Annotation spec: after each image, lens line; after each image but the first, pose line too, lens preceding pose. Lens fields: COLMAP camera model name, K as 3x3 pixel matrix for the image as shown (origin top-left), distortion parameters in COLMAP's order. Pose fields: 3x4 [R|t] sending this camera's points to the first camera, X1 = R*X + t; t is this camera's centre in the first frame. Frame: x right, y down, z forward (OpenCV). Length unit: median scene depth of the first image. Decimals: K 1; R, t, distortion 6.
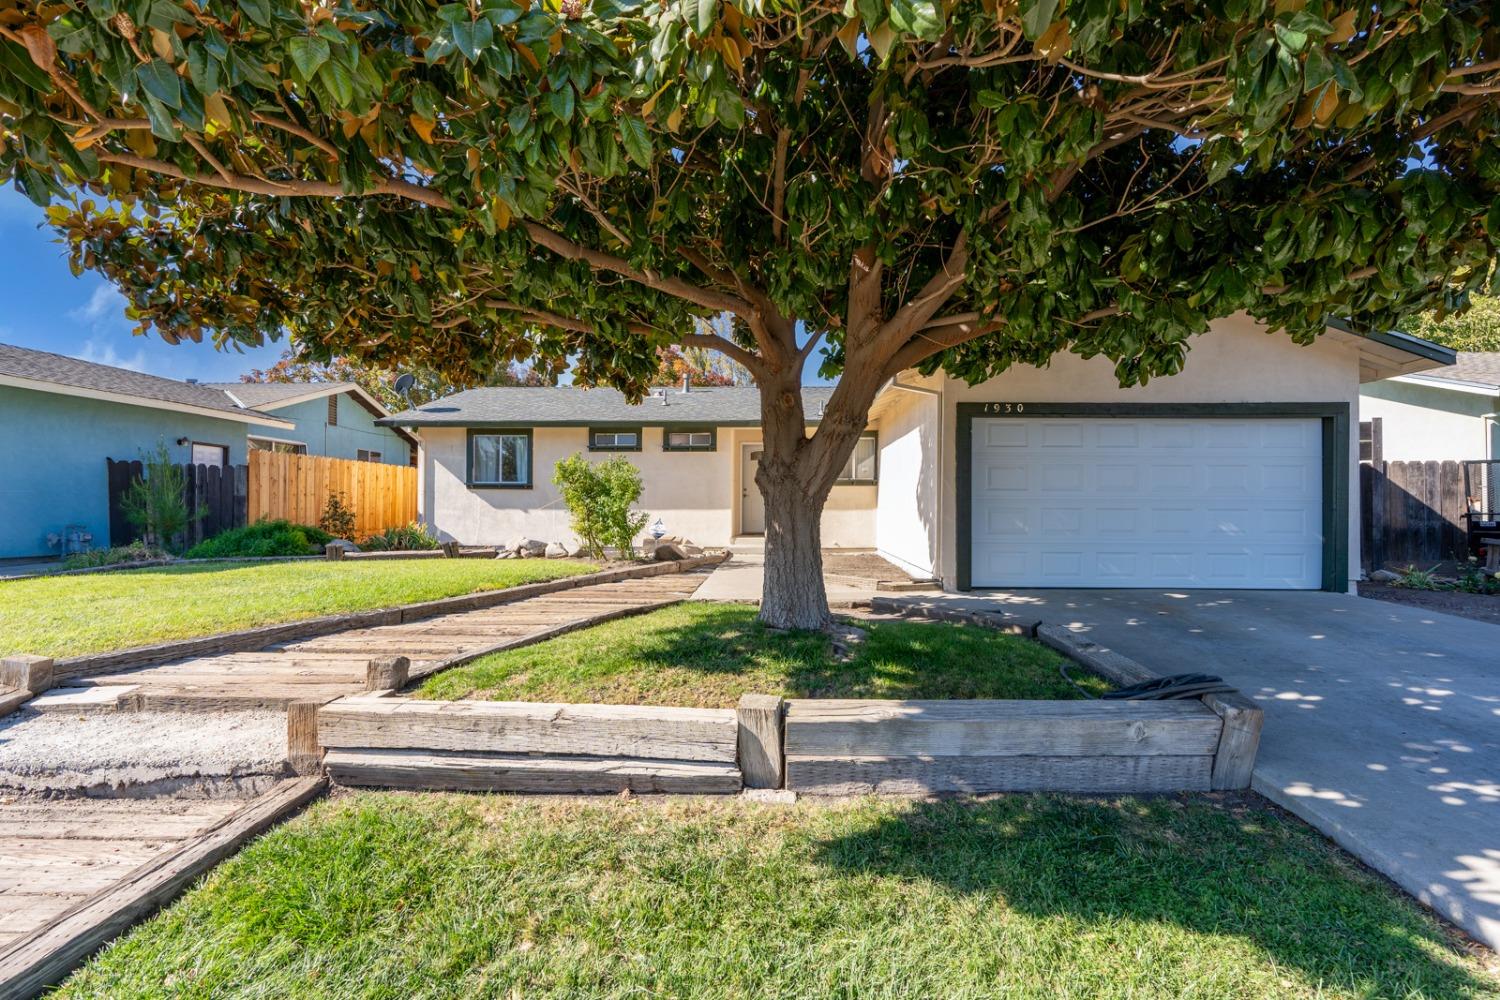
lens RADIAL K [[686.3, 0, 750.0], [0, 686.3, 500.0], [0, 0, 1]] dist [-0.001976, -0.000040]
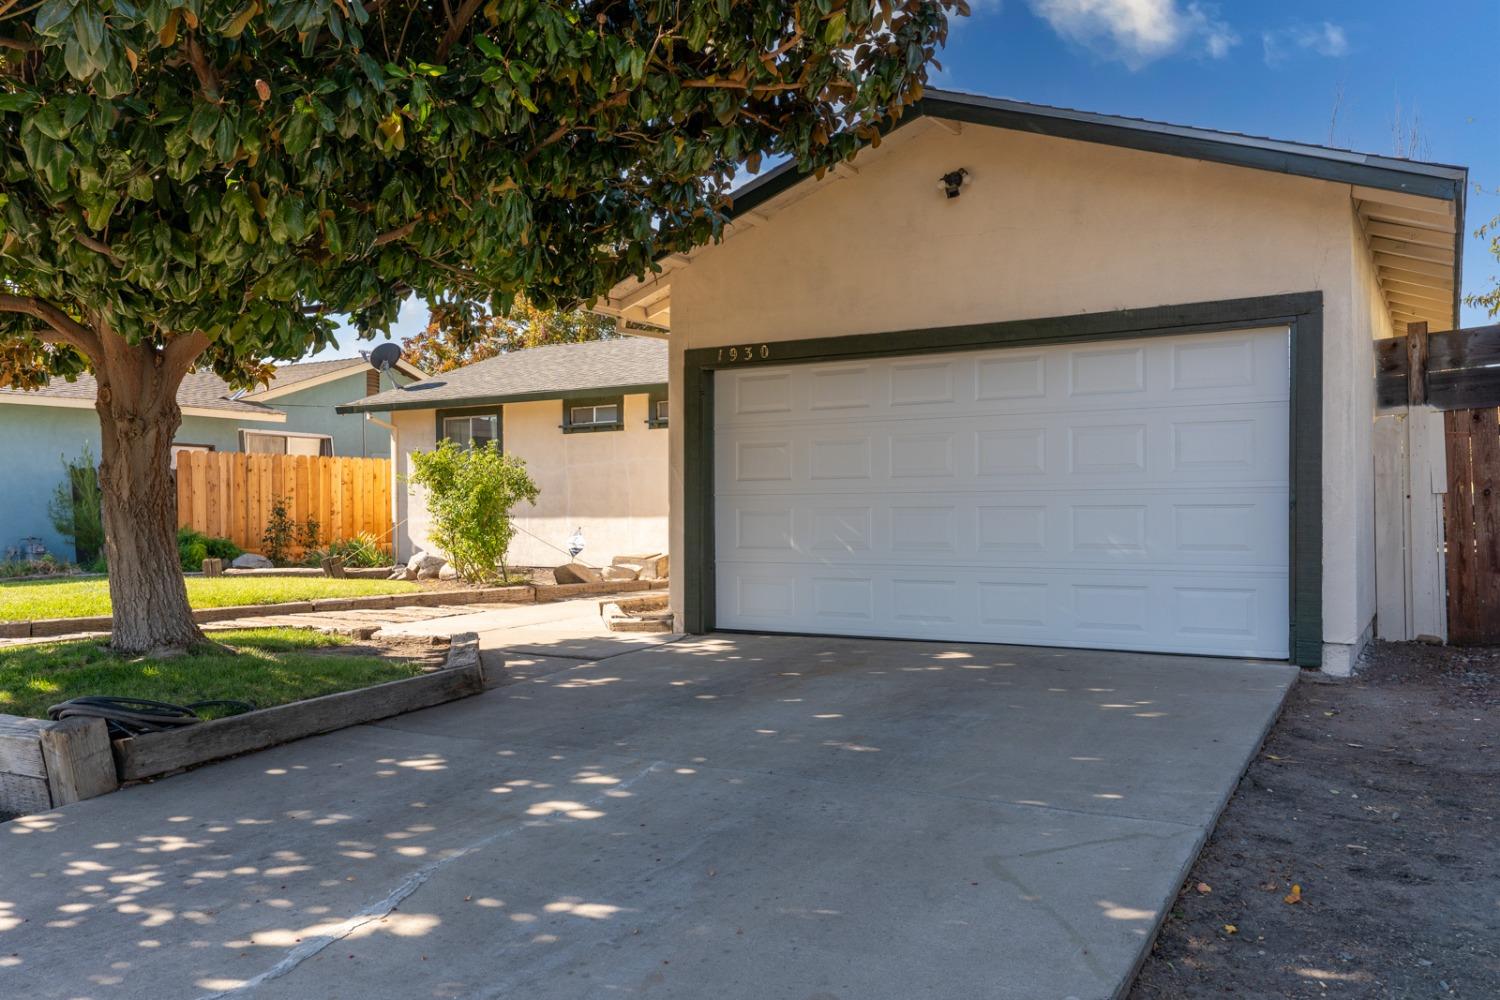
lens RADIAL K [[1177.5, 0, 718.7], [0, 1177.5, 503.9], [0, 0, 1]] dist [0.005484, 0.002528]
pose [[0.871611, -0.014261, -0.489991, 0.739829], [0.017948, 0.999835, 0.002827, 0.002939], [0.489870, -0.011258, 0.871723, 0.019755]]
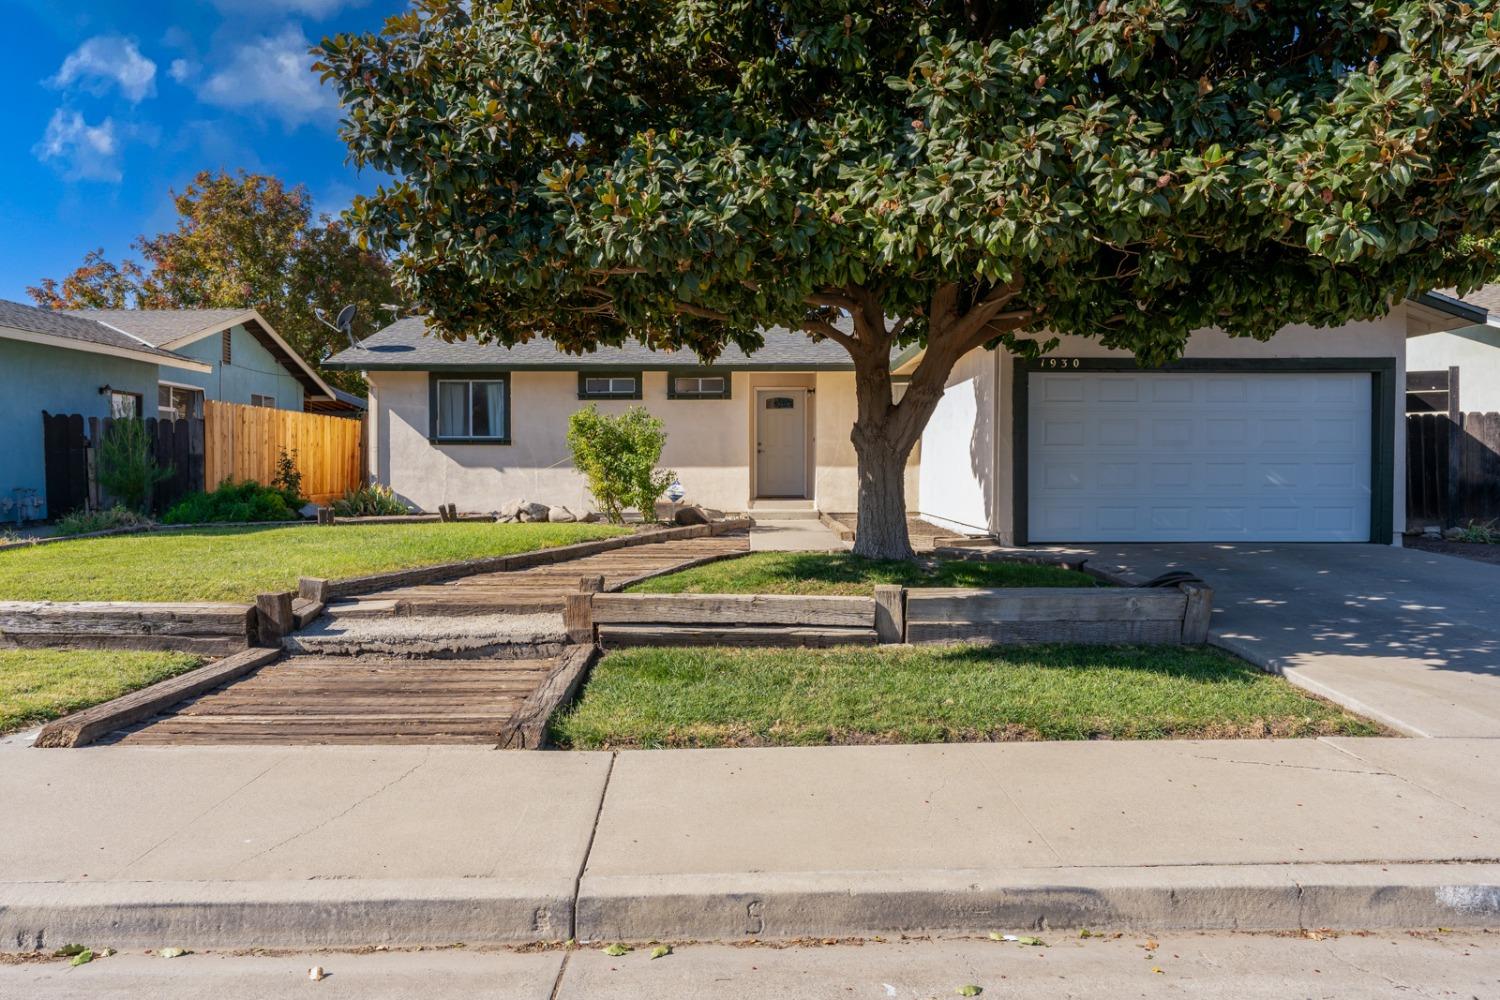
lens RADIAL K [[1055.0, 0, 736.0], [0, 1055.0, 472.4], [0, 0, 1]] dist [0.004328, 0.001555]
pose [[0.999187, -0.005074, 0.039987, -0.135905], [0.004506, 0.999888, 0.014288, 0.001113], [-0.040055, -0.014096, 0.999098, -0.431253]]
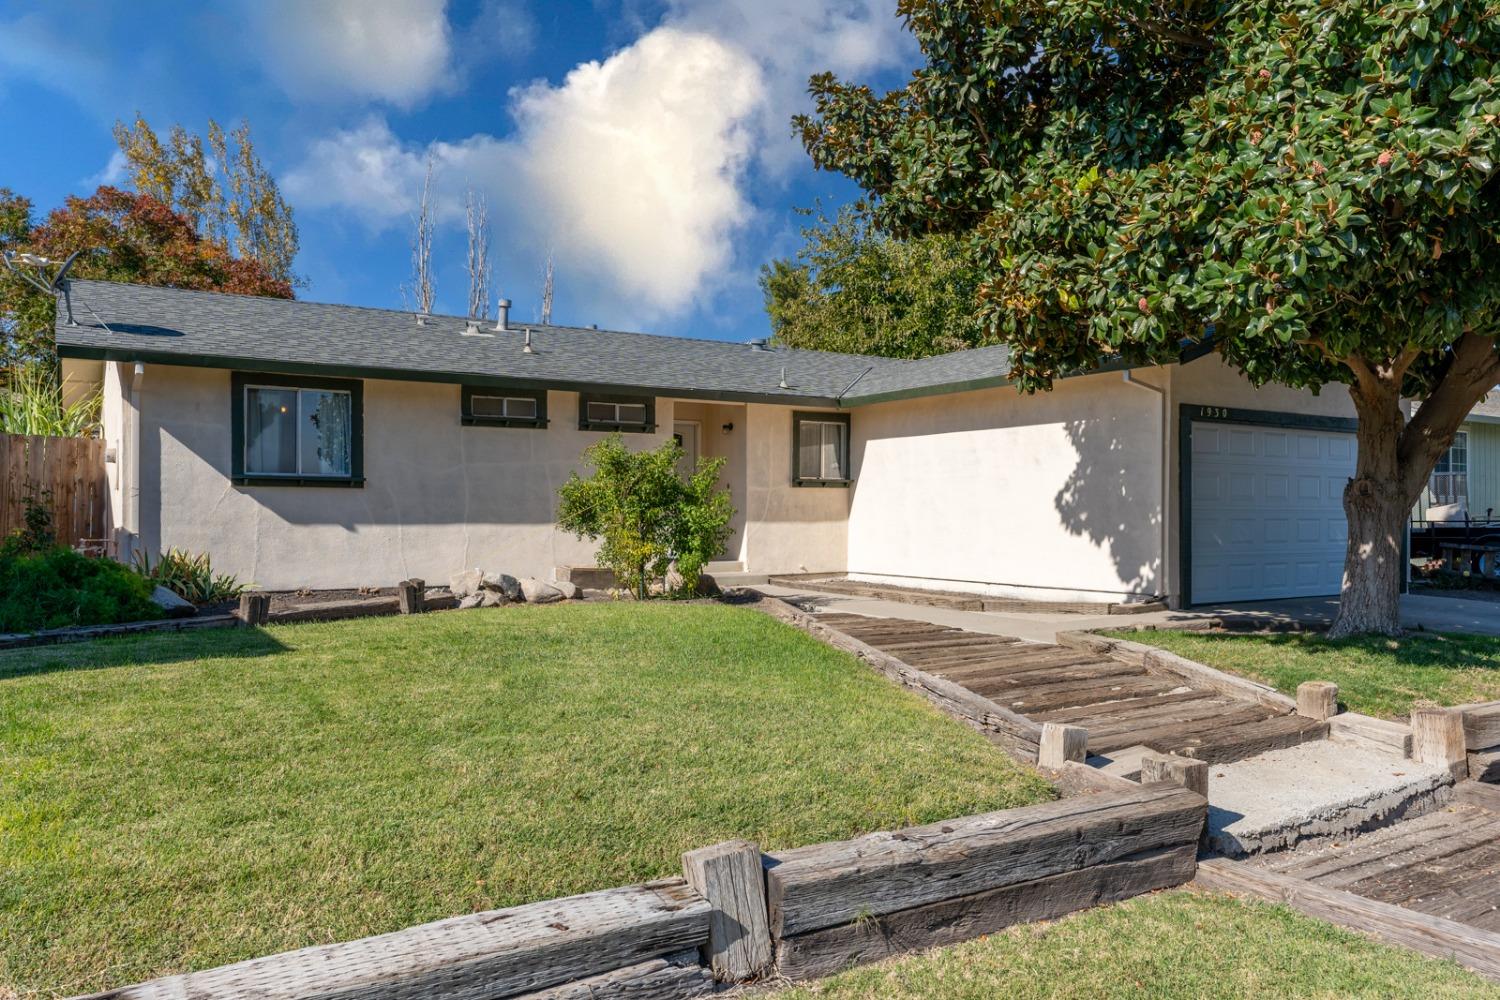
lens RADIAL K [[1137.0, 0, 839.3], [0, 1137.0, 508.5], [0, 0, 1]] dist [0.010017, -0.003555]
pose [[0.816001, 0.001412, 0.578049, -0.786398], [-0.003472, 0.999991, 0.002459, -0.004046], [-0.578040, -0.004013, 0.815999, 0.022032]]
